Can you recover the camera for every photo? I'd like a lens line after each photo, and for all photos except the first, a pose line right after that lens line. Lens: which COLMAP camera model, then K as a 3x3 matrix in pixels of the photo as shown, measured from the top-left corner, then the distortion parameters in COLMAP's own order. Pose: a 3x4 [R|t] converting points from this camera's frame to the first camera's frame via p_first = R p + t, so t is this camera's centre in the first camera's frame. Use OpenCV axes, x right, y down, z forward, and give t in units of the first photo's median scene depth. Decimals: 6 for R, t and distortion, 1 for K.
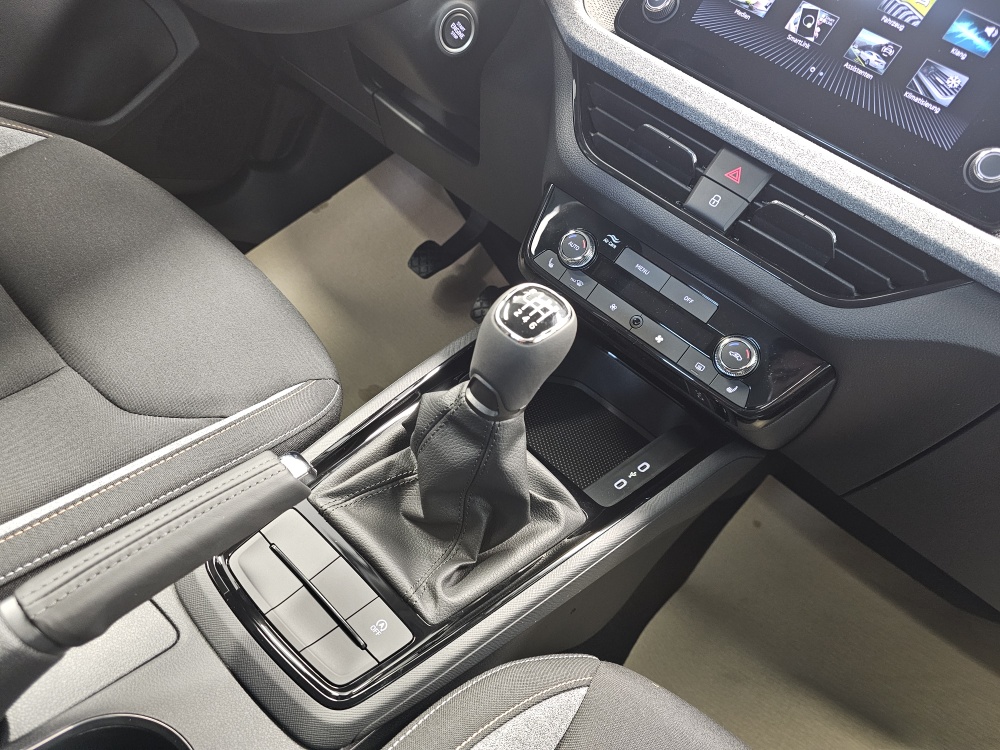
lens RADIAL K [[688.3, 0, 500.0], [0, 688.3, 375.0], [0, 0, 1]] dist [0.035358, -0.057085]
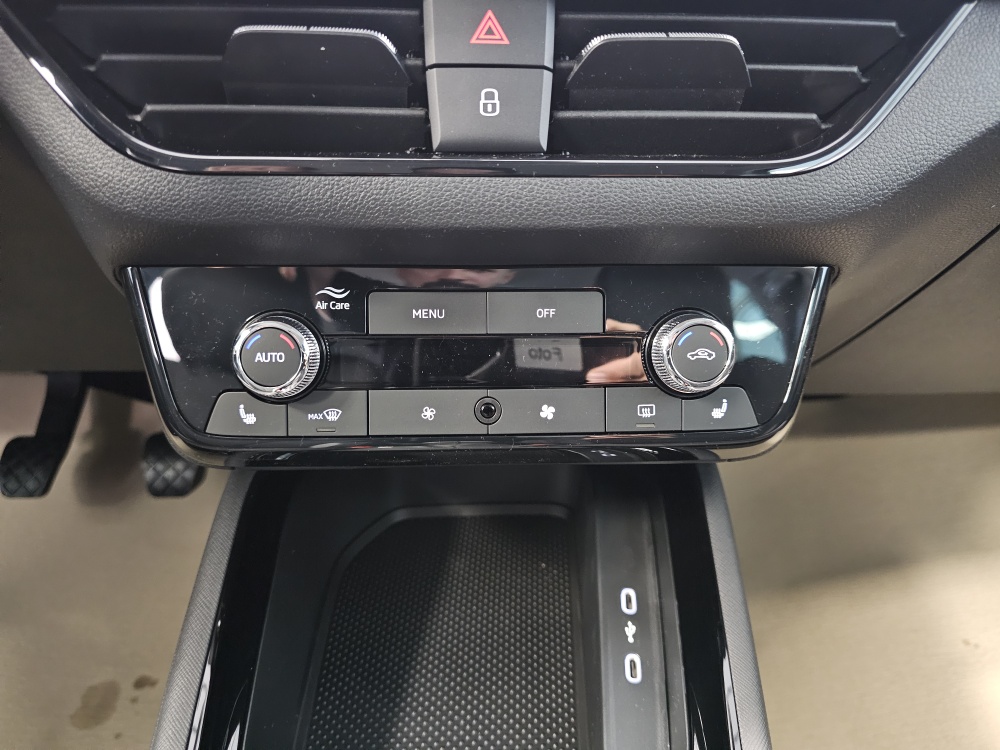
lens RADIAL K [[688.3, 0, 500.0], [0, 688.3, 375.0], [0, 0, 1]] dist [0.035358, -0.057085]
pose [[0.717910, -0.596497, 0.358882, 0.049102], [0.587144, 0.795805, 0.148179, -0.158784], [-0.373989, 0.104336, 0.921546, 0.551982]]
